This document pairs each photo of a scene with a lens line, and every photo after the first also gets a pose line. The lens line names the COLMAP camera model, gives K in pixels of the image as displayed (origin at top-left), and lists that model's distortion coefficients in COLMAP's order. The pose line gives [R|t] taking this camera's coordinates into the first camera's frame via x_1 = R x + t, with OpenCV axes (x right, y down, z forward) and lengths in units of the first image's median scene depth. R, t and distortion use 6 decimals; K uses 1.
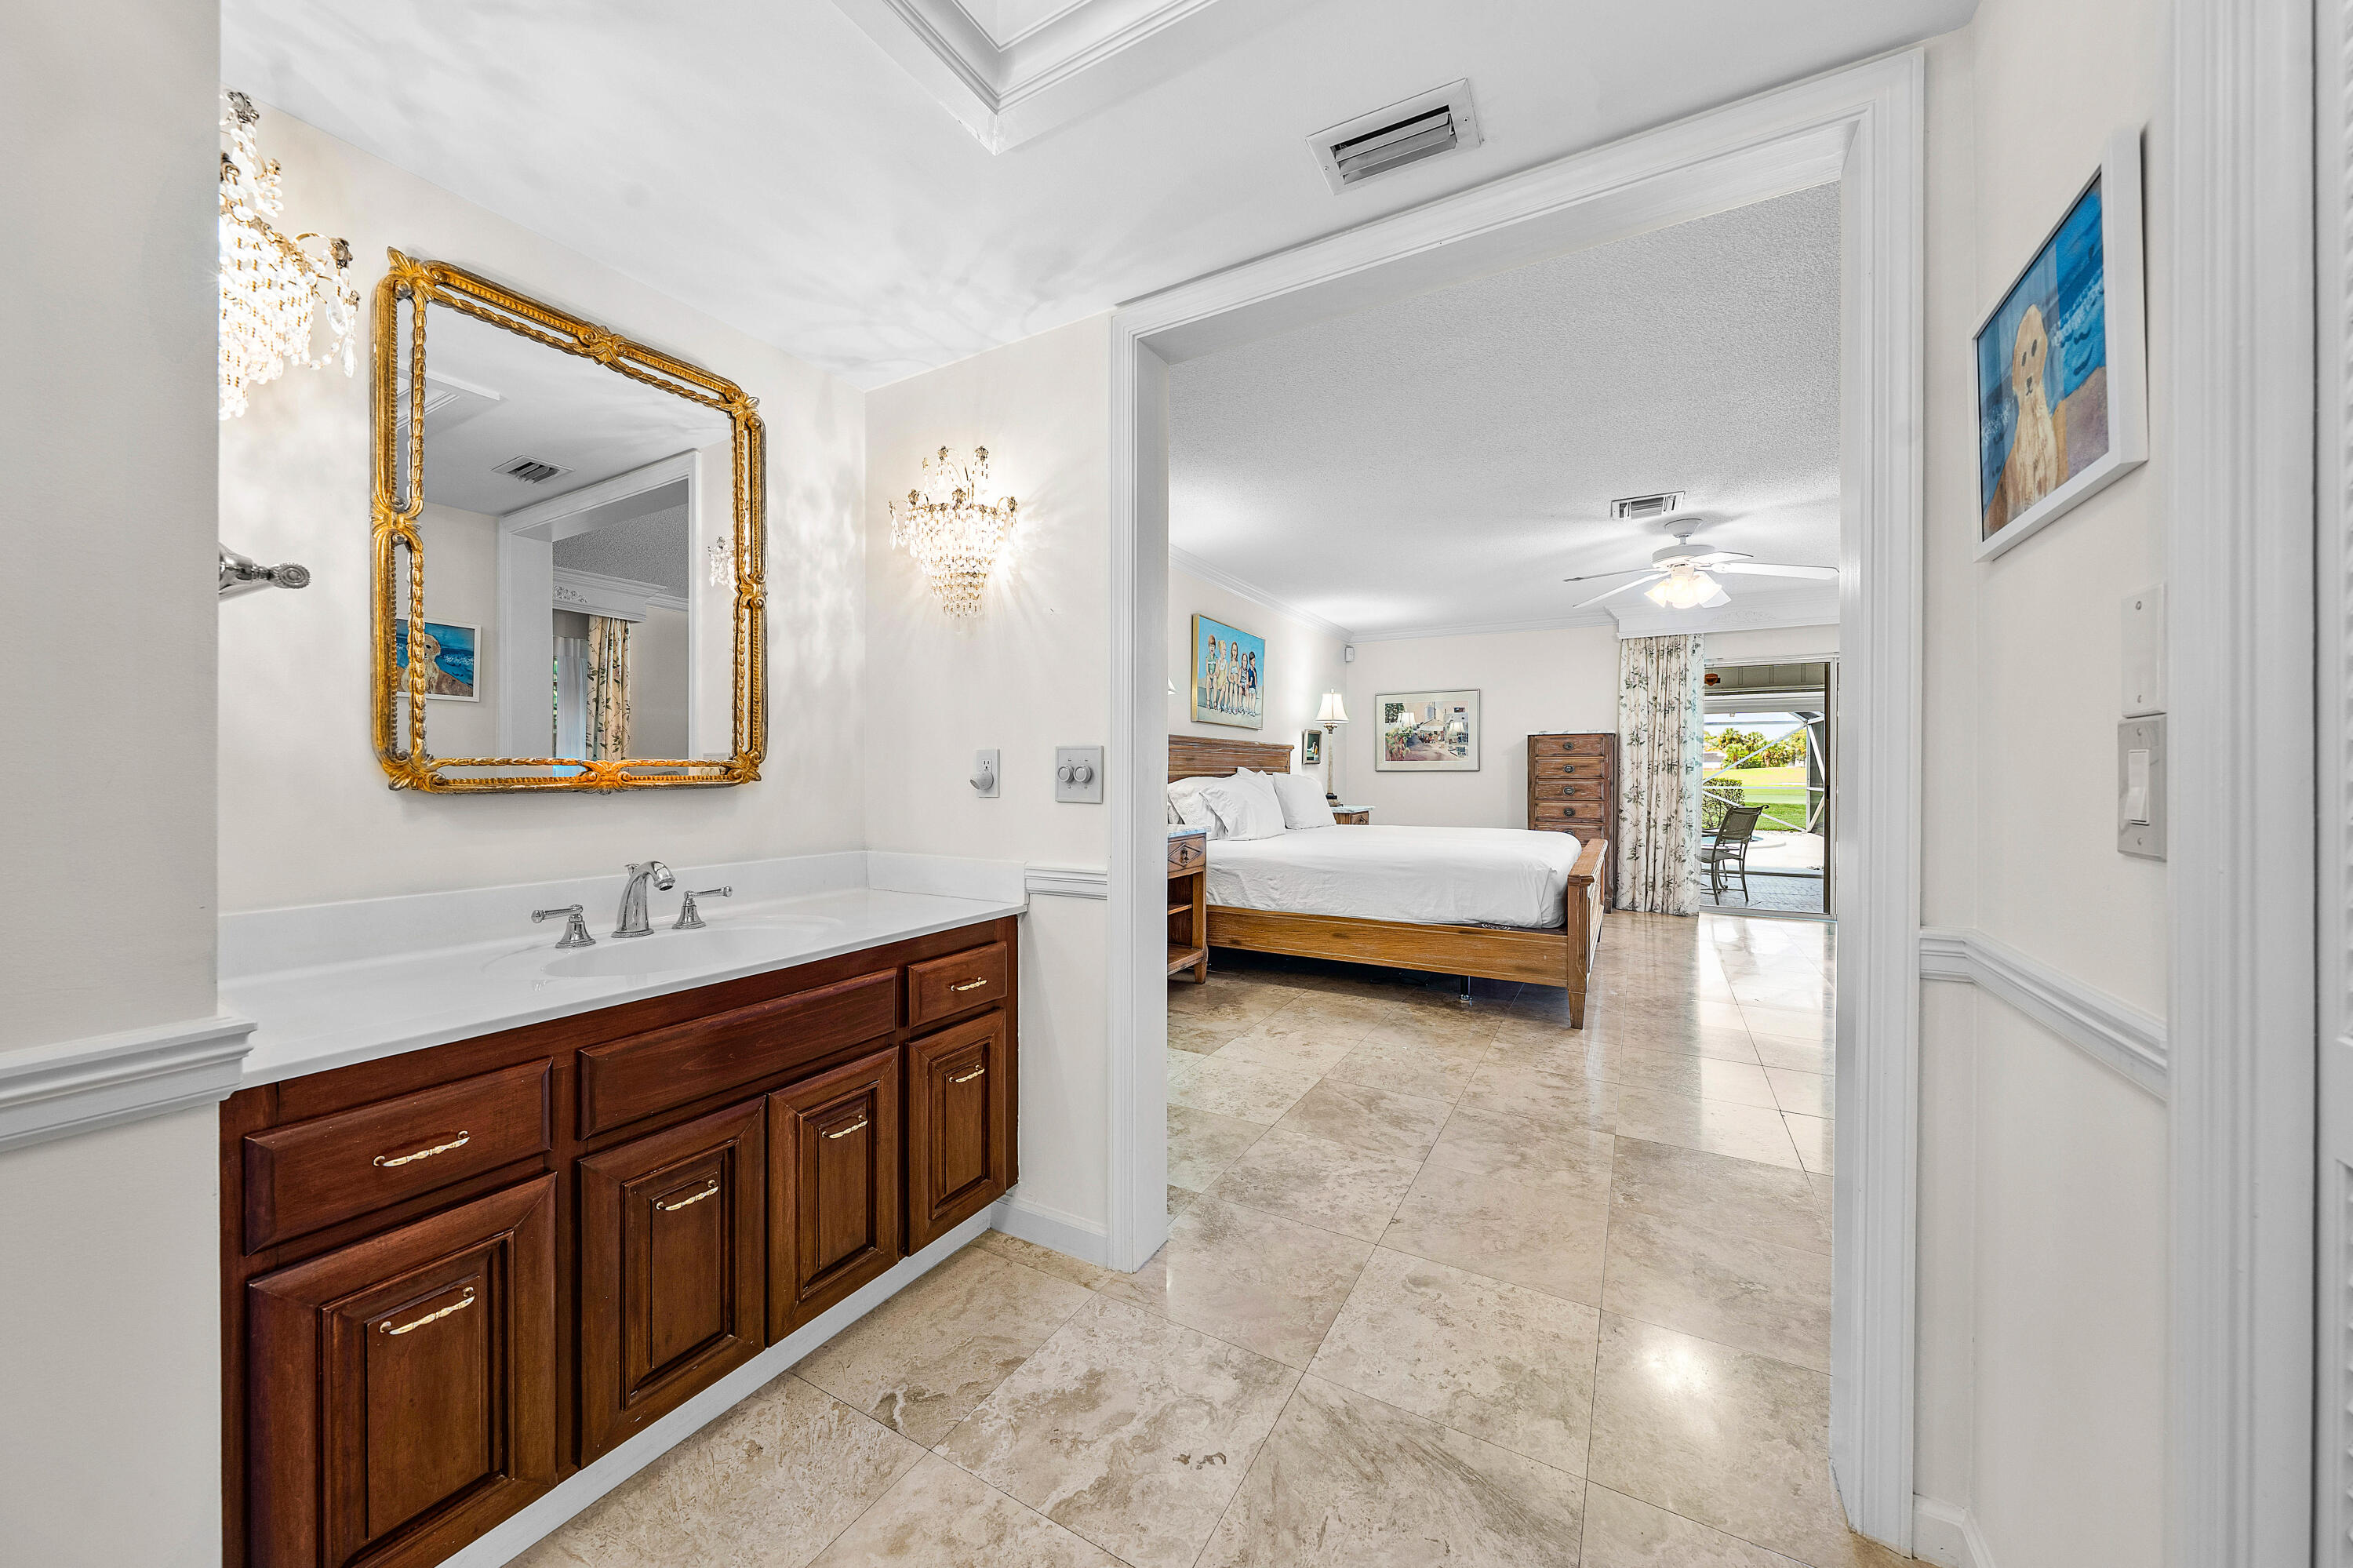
lens RADIAL K [[833.2, 0, 1176.3], [0, 833.2, 780.8], [0, 0, 1]] dist [-0.001544, 0.000238]
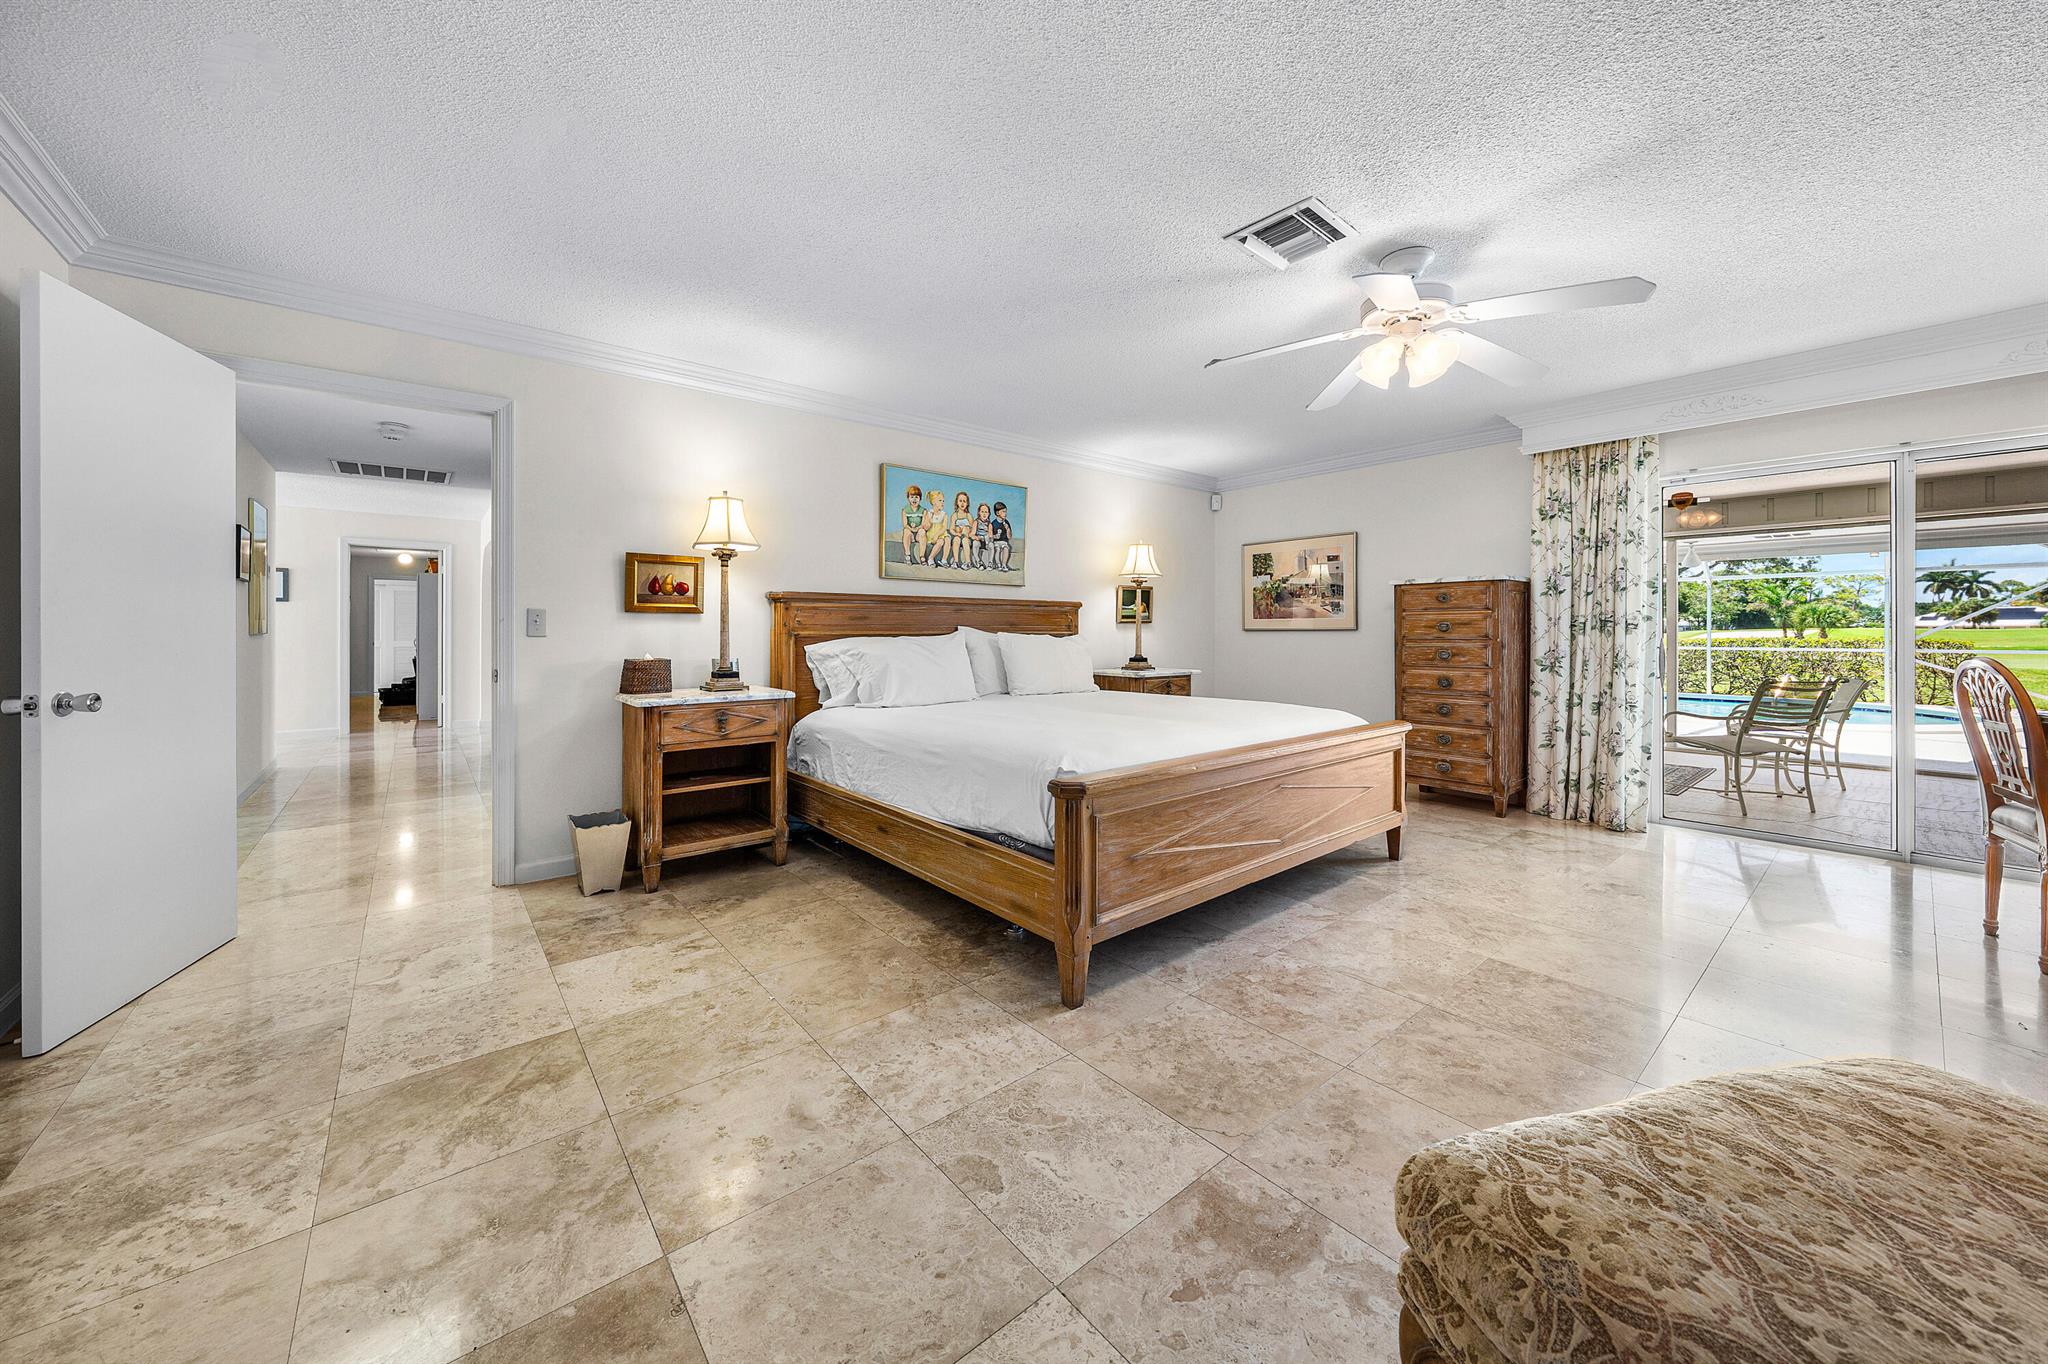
lens RADIAL K [[725.2, 0, 988.1], [0, 725.2, 637.9], [0, 0, 1]] dist [-0.001544, 0.000238]
pose [[0.931583, 0.001418, -0.363527, 0.333357], [-0.002614, 0.999993, -0.002797, -0.001154], [0.363521, 0.003556, 0.931579, 0.221743]]
